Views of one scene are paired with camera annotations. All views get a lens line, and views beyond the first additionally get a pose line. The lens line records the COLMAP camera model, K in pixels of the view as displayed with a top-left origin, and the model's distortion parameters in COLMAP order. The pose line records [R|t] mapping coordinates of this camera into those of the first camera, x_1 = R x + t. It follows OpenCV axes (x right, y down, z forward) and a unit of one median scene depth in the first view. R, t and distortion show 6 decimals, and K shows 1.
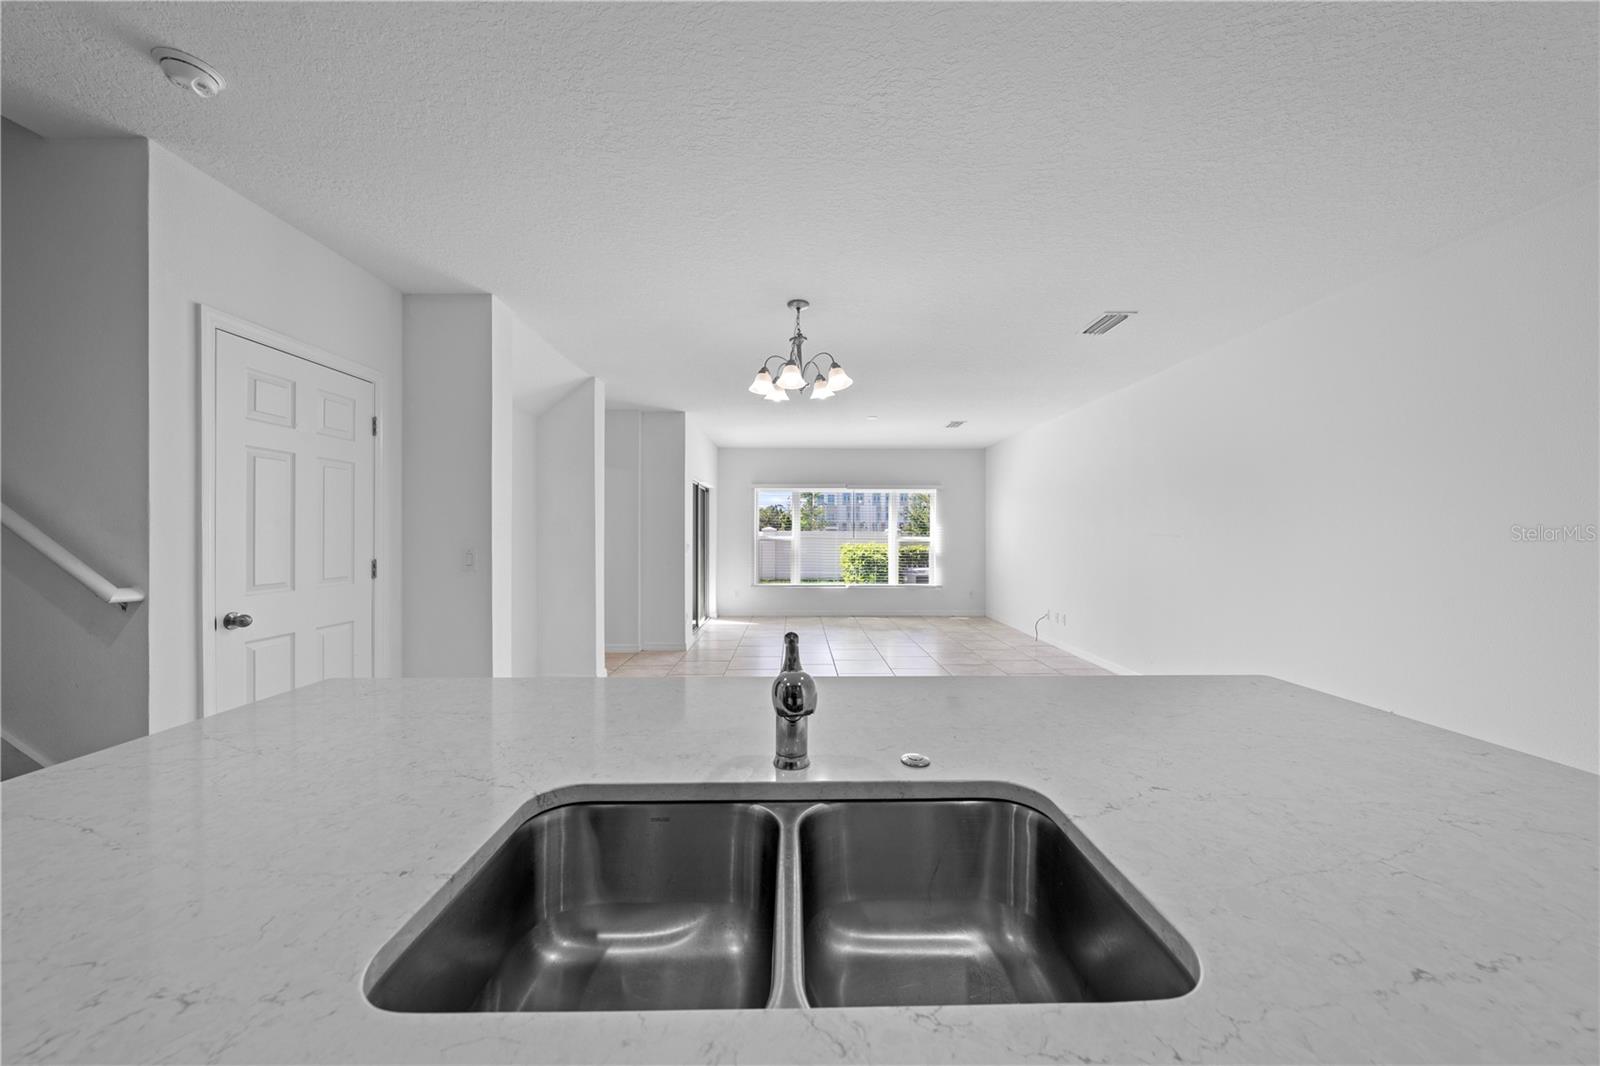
lens RADIAL K [[542.5, 0, 808.9], [0, 542.5, 536.6], [0, 0, 1]] dist [-0.004006, 0.000614]
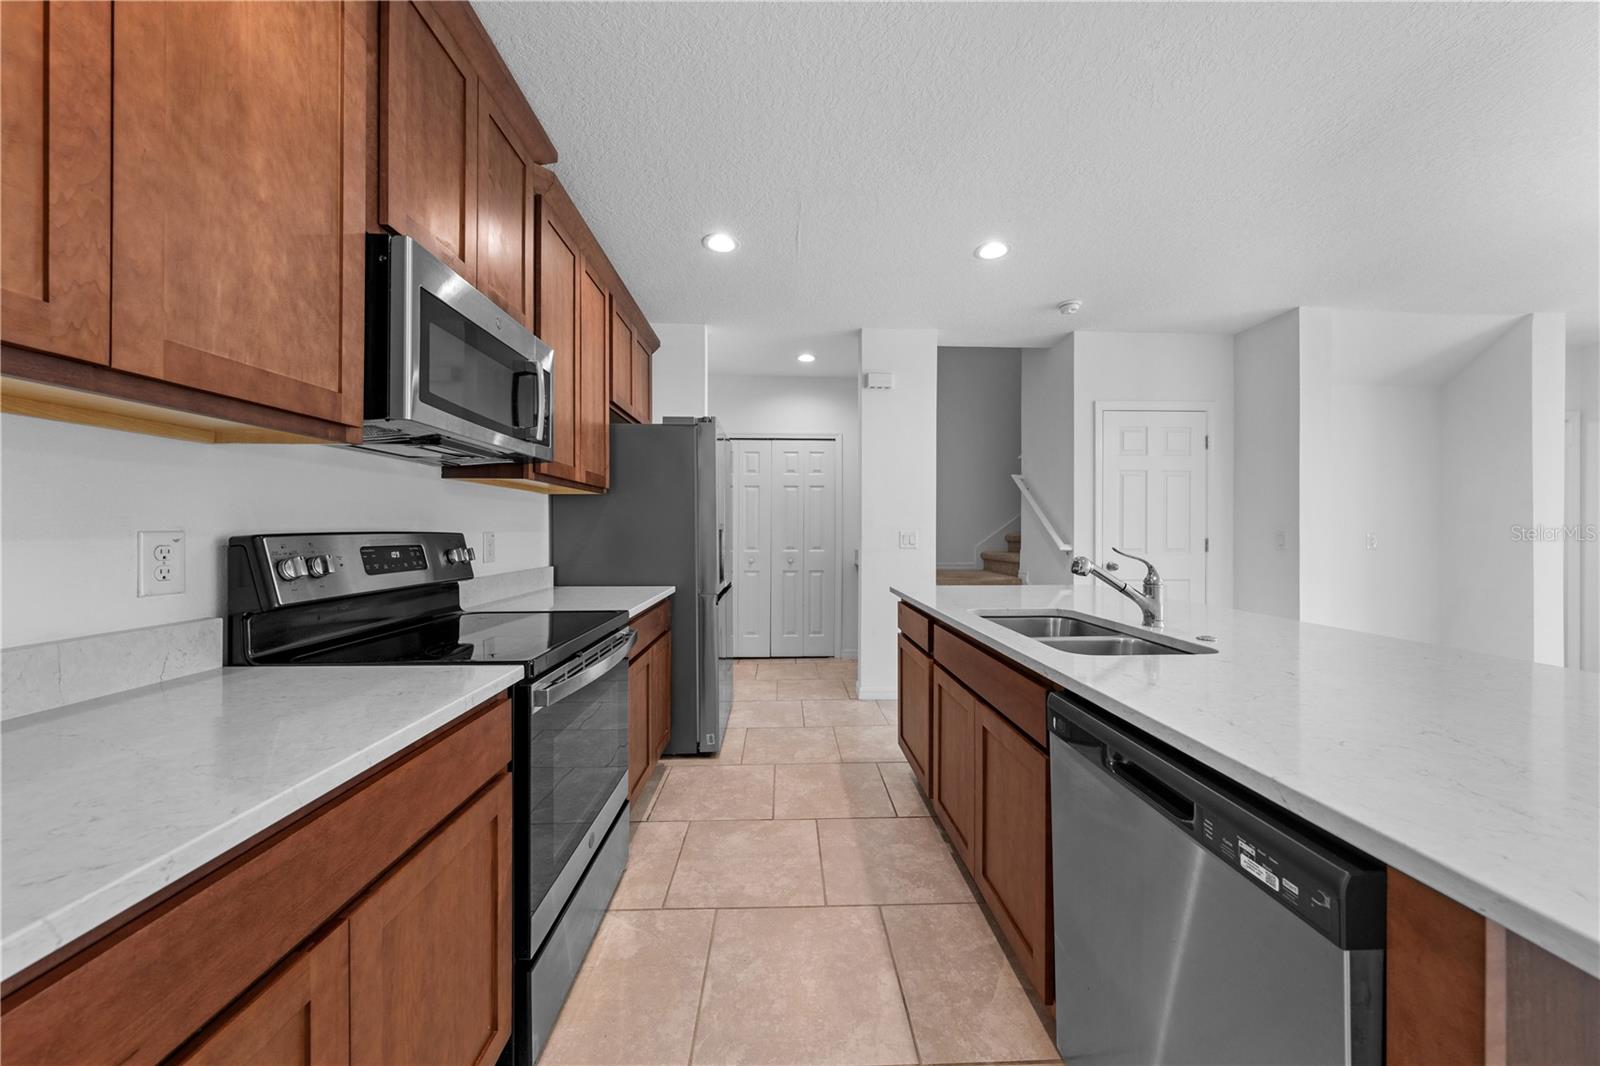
lens RADIAL K [[542.5, 0, 800.3], [0, 542.5, 529.6], [0, 0, 1]] dist [-0.004006, 0.000614]
pose [[0.013268, -0.000653, -0.999912, 0.187136], [-0.009329, 0.999956, -0.000776, 0.010242], [0.999868, 0.009339, 0.013262, -0.019659]]
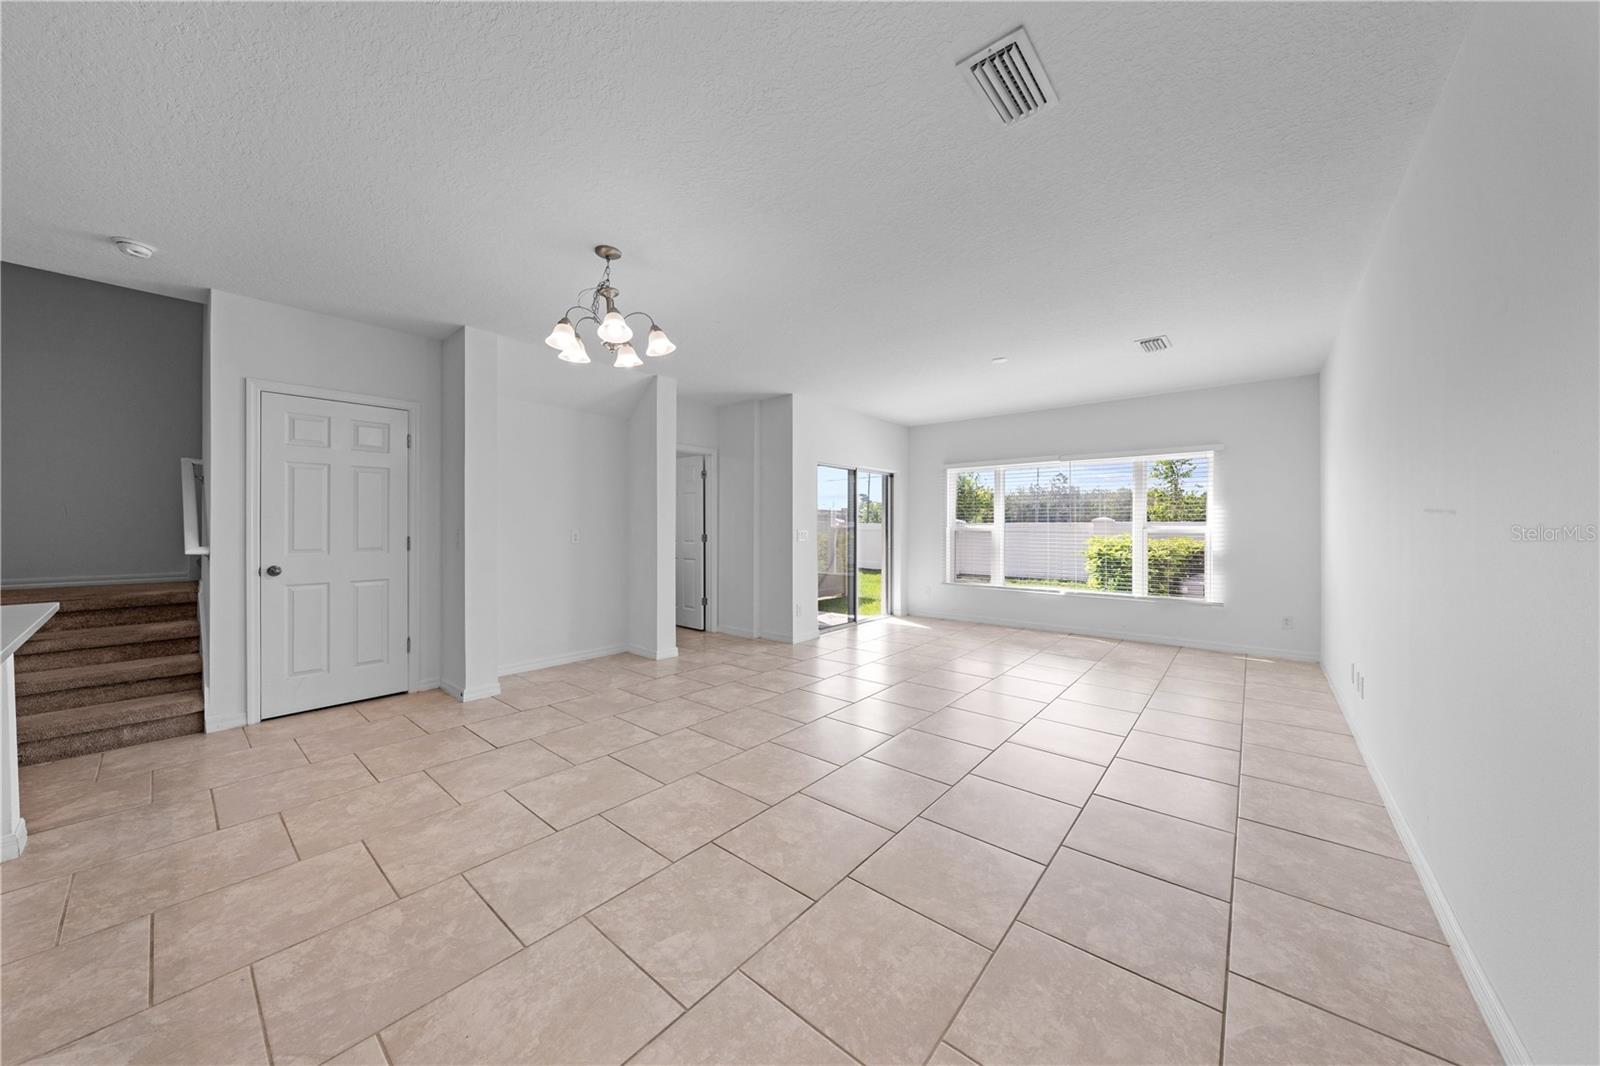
lens RADIAL K [[542.5, 0, 806.3], [0, 542.5, 524.6], [0, 0, 1]] dist [-0.004006, 0.000614]
pose [[0.753855, -0.002806, -0.657035, 0.291877], [-0.003941, 0.999954, -0.008792, 0.006402], [0.657029, 0.009217, 0.753809, 0.203453]]
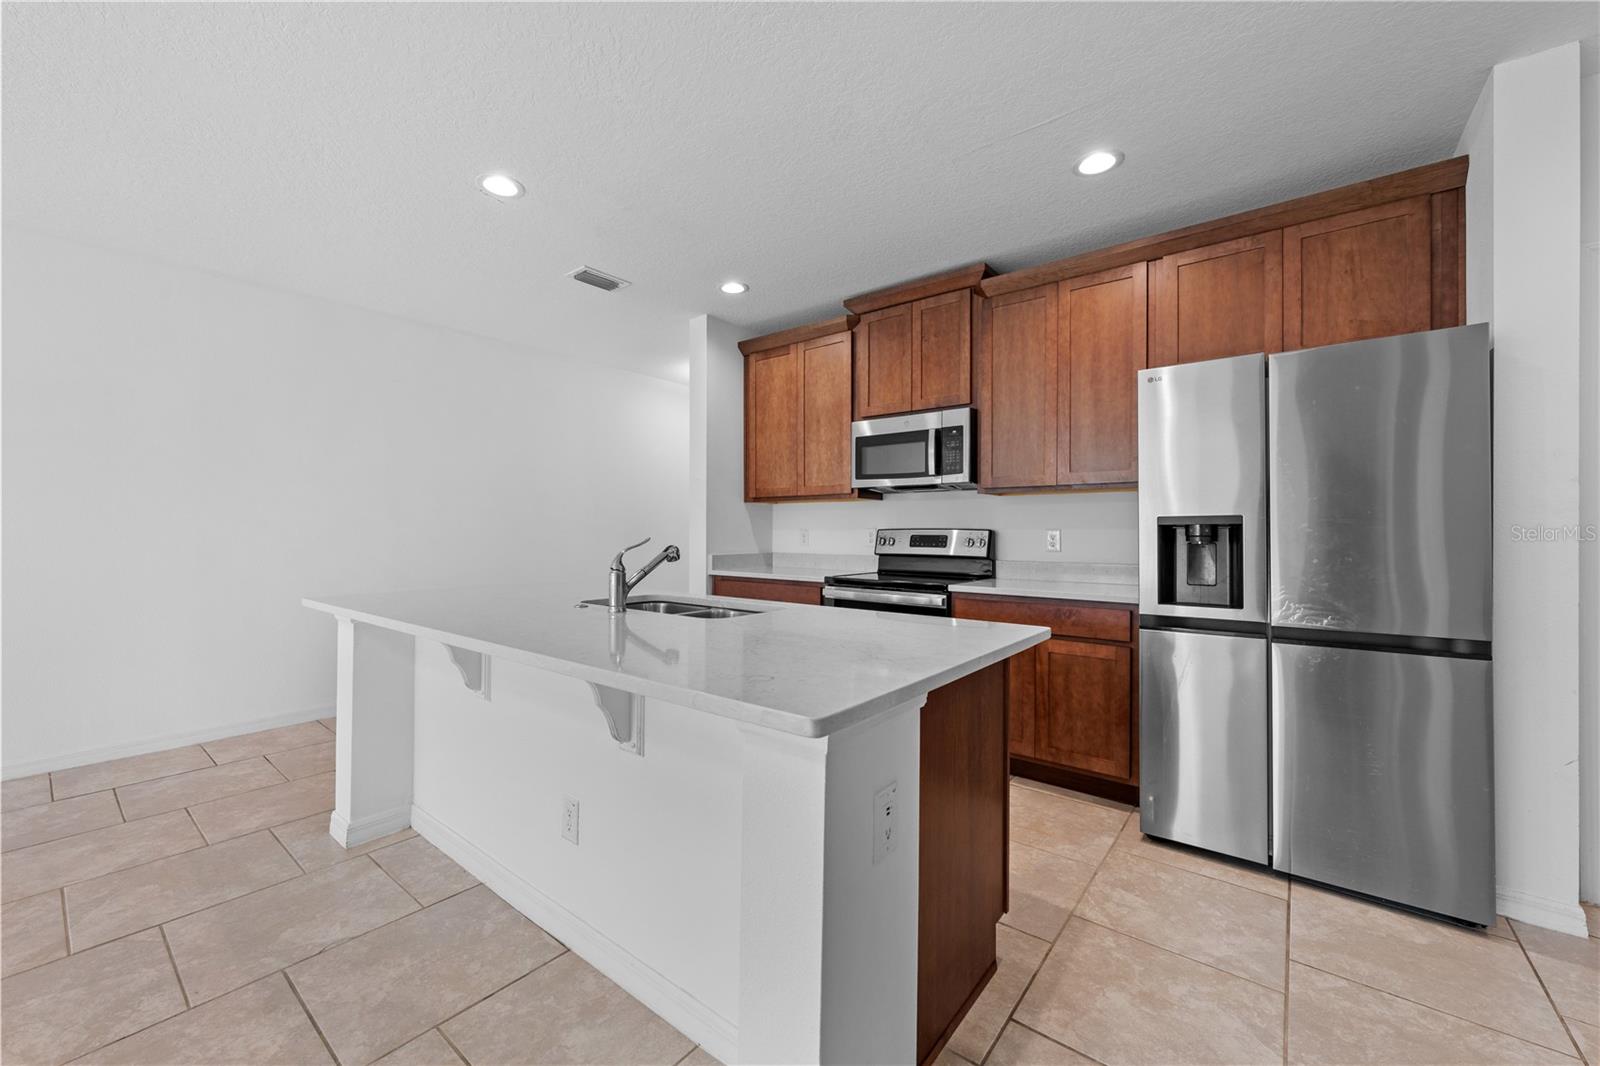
lens RADIAL K [[623.3, 0, 799.0], [0, 623.3, 531.4], [0, 0, 1]] dist [0.000337, 0.000360]
pose [[-0.765603, -0.003412, 0.643304, -0.202785], [-0.000168, 0.999987, 0.005103, 0.011609], [-0.643313, 0.003799, -0.765594, 0.241948]]
